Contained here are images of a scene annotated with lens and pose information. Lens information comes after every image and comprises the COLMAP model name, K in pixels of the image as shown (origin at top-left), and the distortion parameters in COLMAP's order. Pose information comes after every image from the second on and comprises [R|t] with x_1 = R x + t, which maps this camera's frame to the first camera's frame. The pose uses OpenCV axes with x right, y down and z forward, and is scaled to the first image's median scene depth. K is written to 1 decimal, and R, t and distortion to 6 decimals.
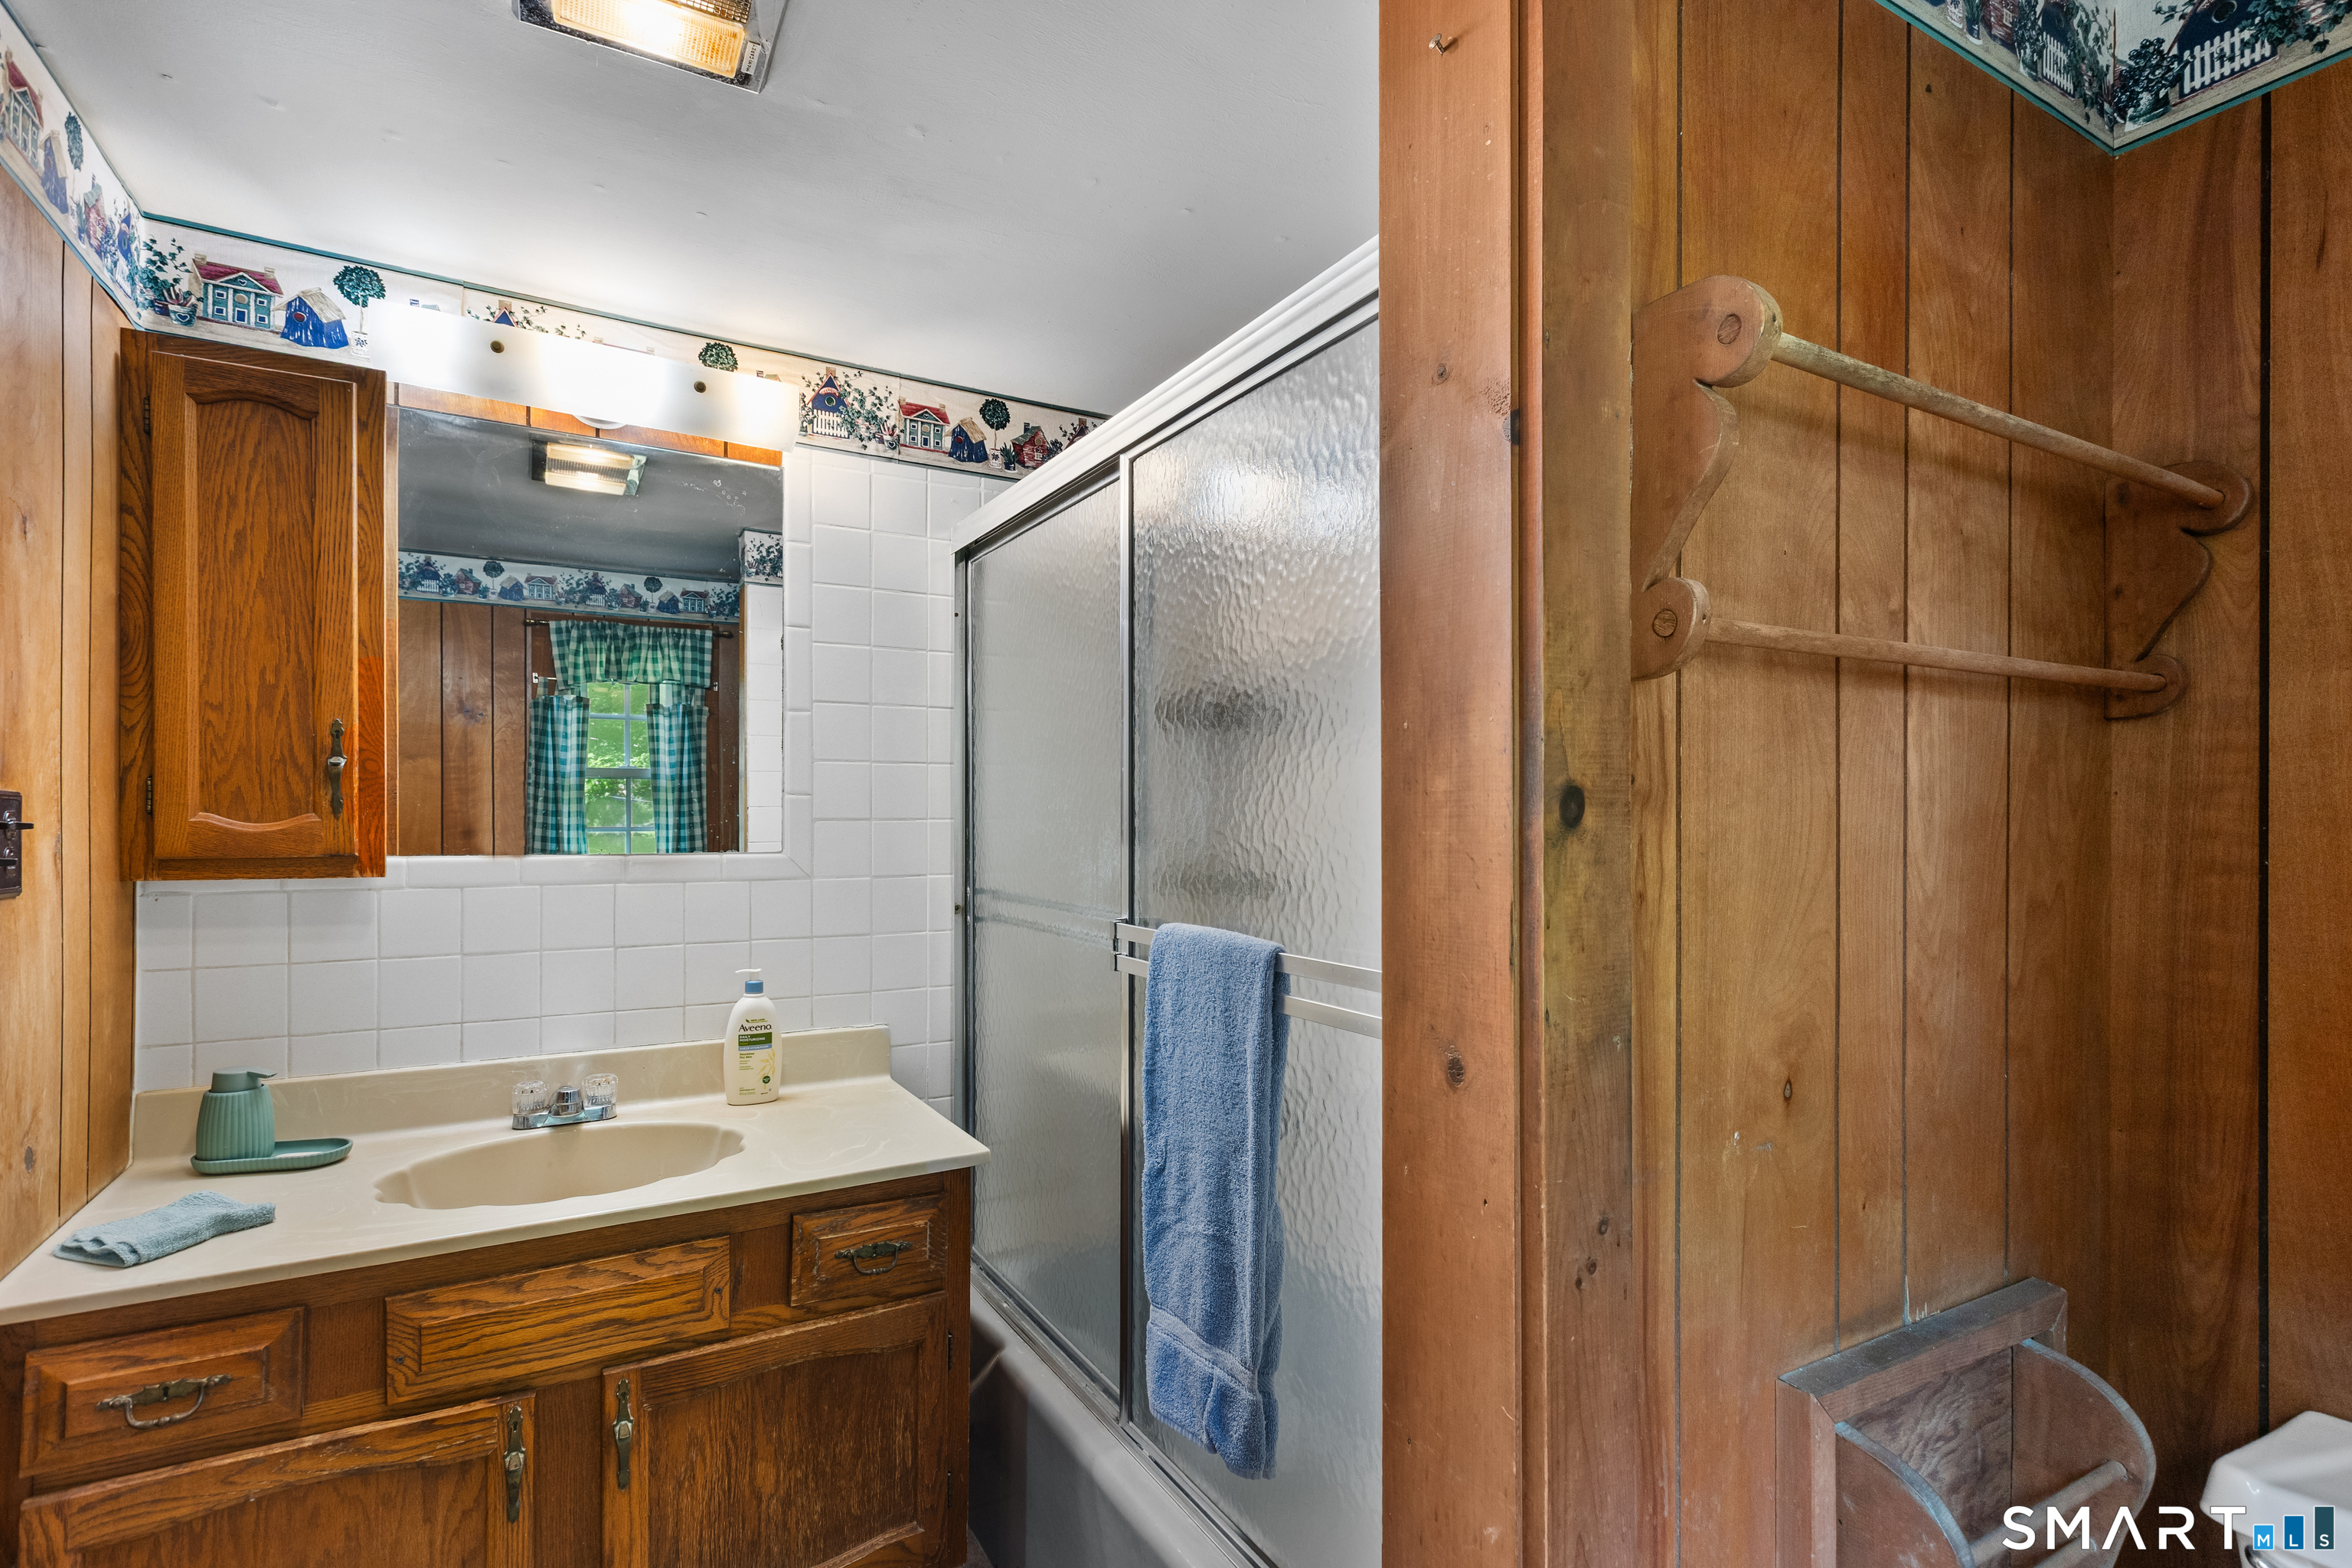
lens RADIAL K [[1111.2, 0, 1175.8], [0, 1111.2, 818.8], [0, 0, 1]] dist [0.000599, -0.000096]
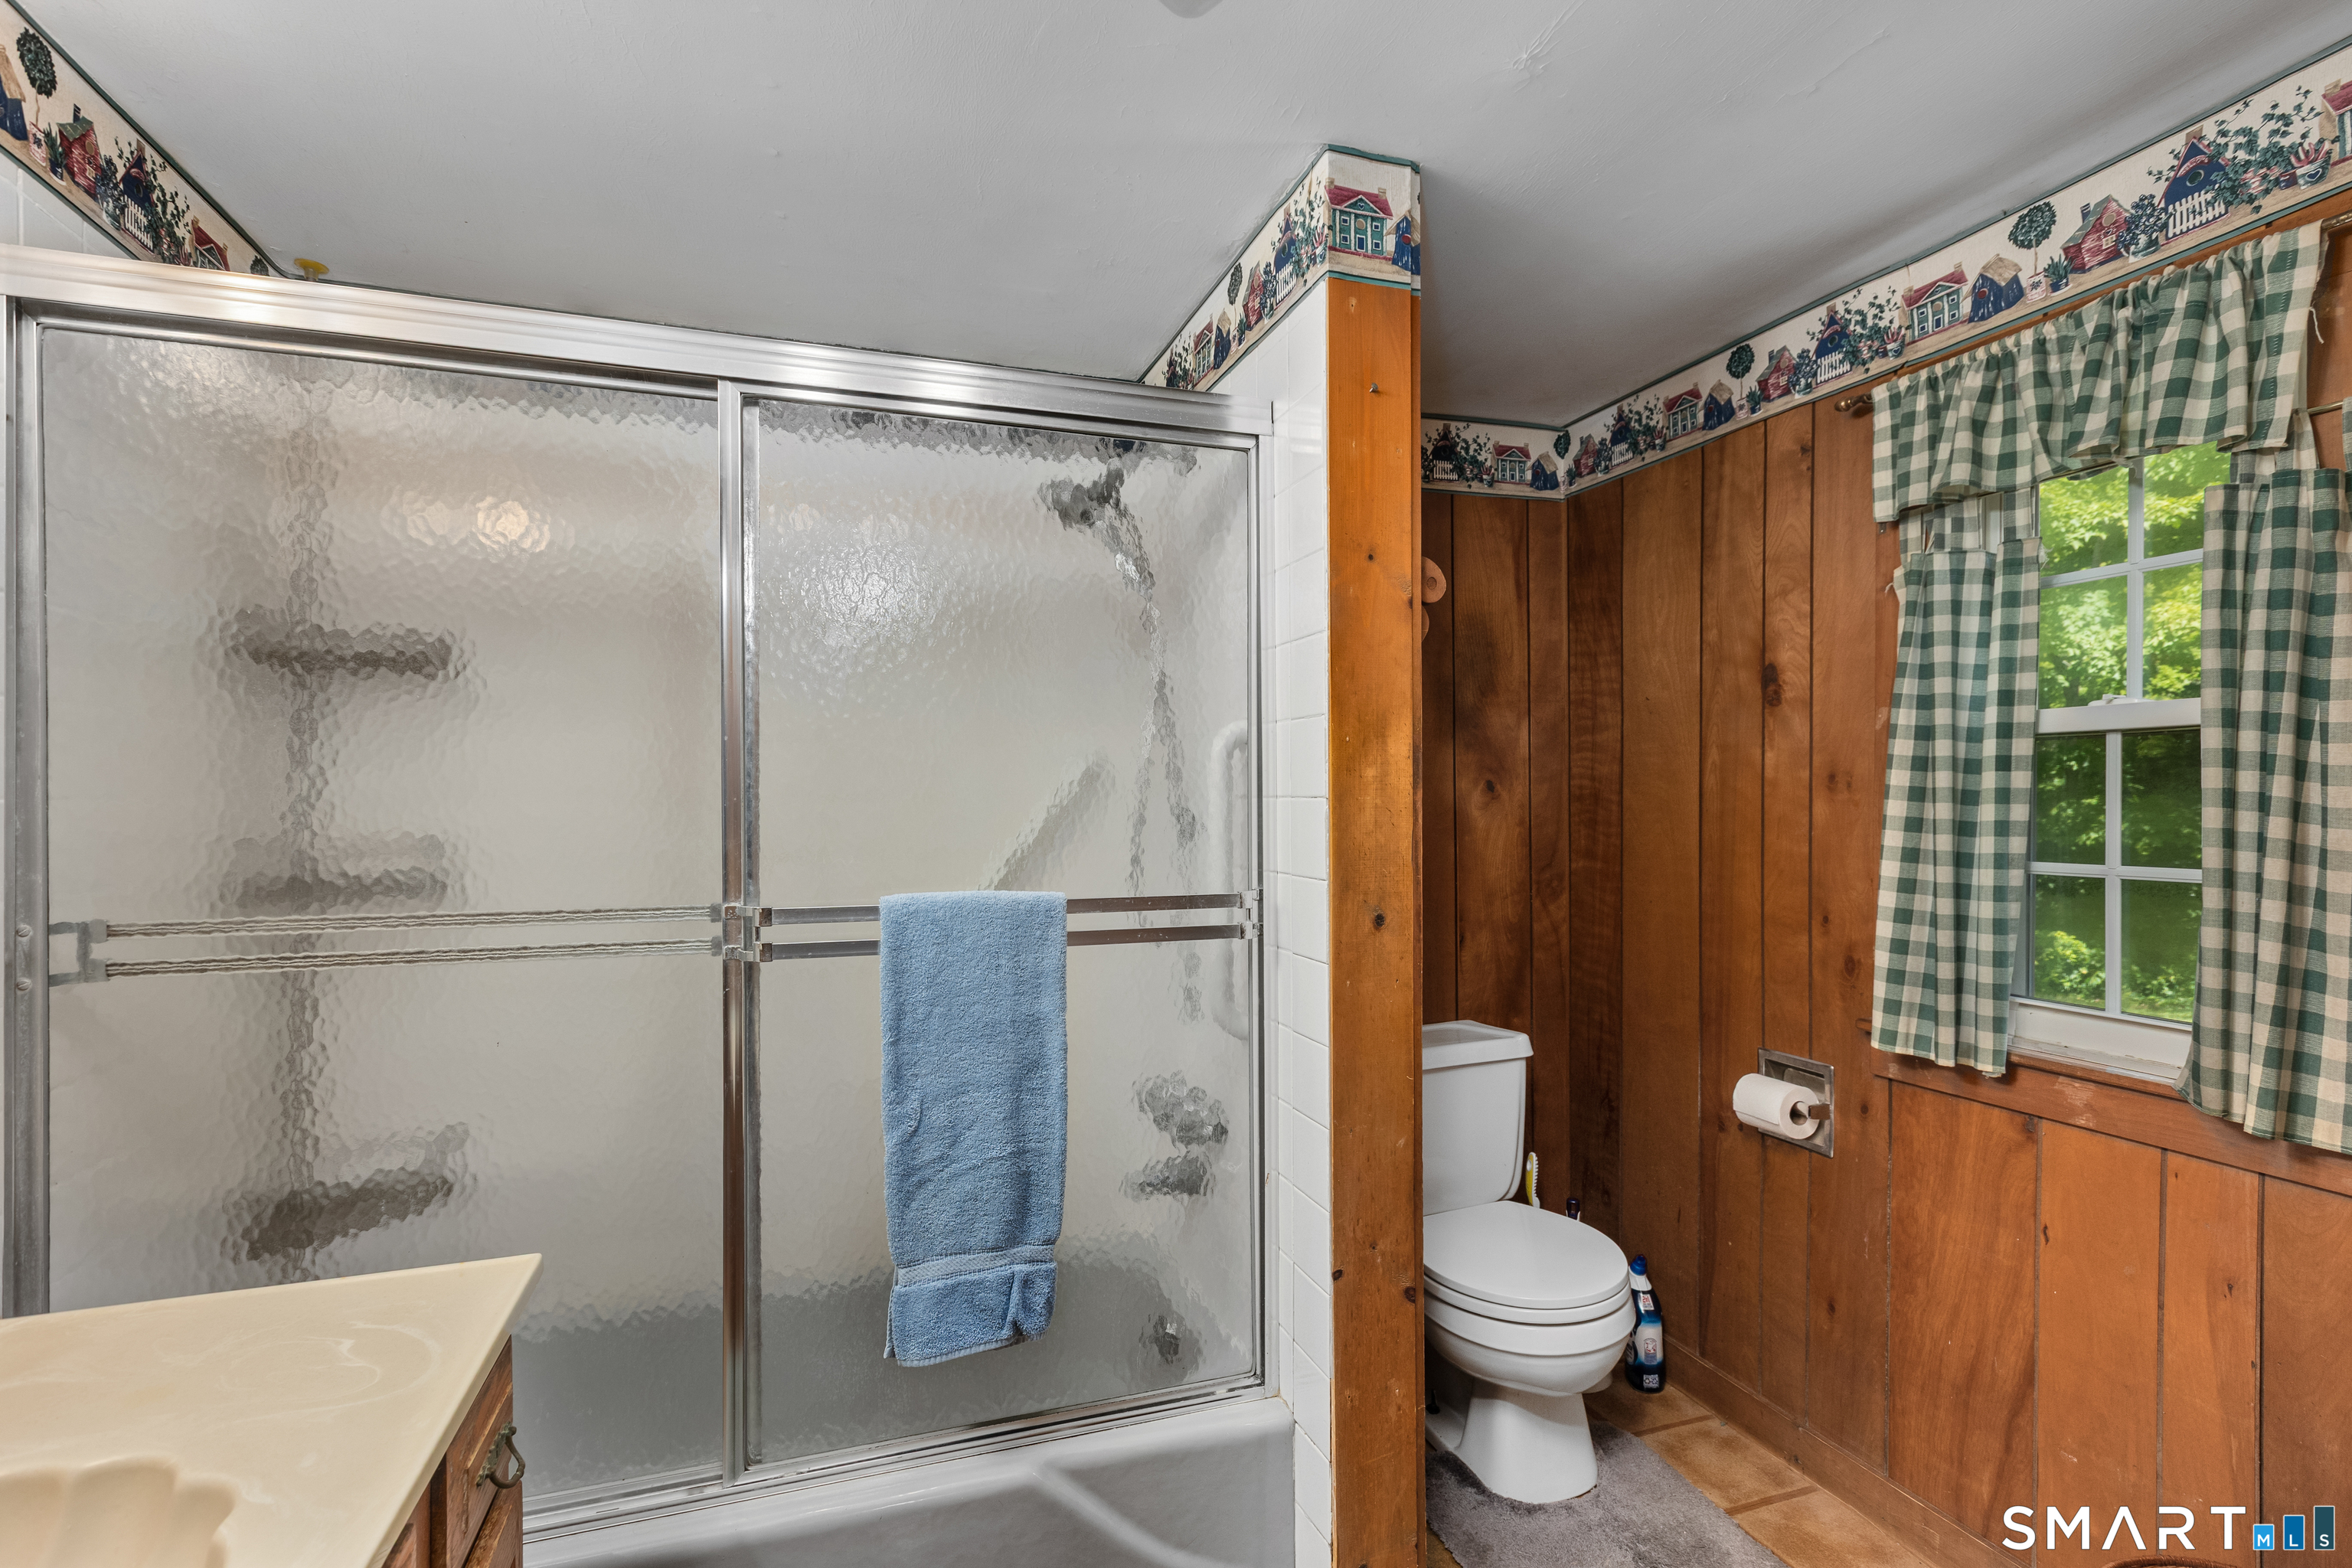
lens RADIAL K [[1086.5, 0, 1176.0], [0, 1086.5, 784.0], [0, 0, 1]] dist [0.002153, -0.000445]
pose [[0.190971, 0.008620, 0.981558, -1.651558], [0.004908, 0.999941, -0.009736, 0.005349], [-0.981583, 0.006677, 0.190917, 0.966346]]
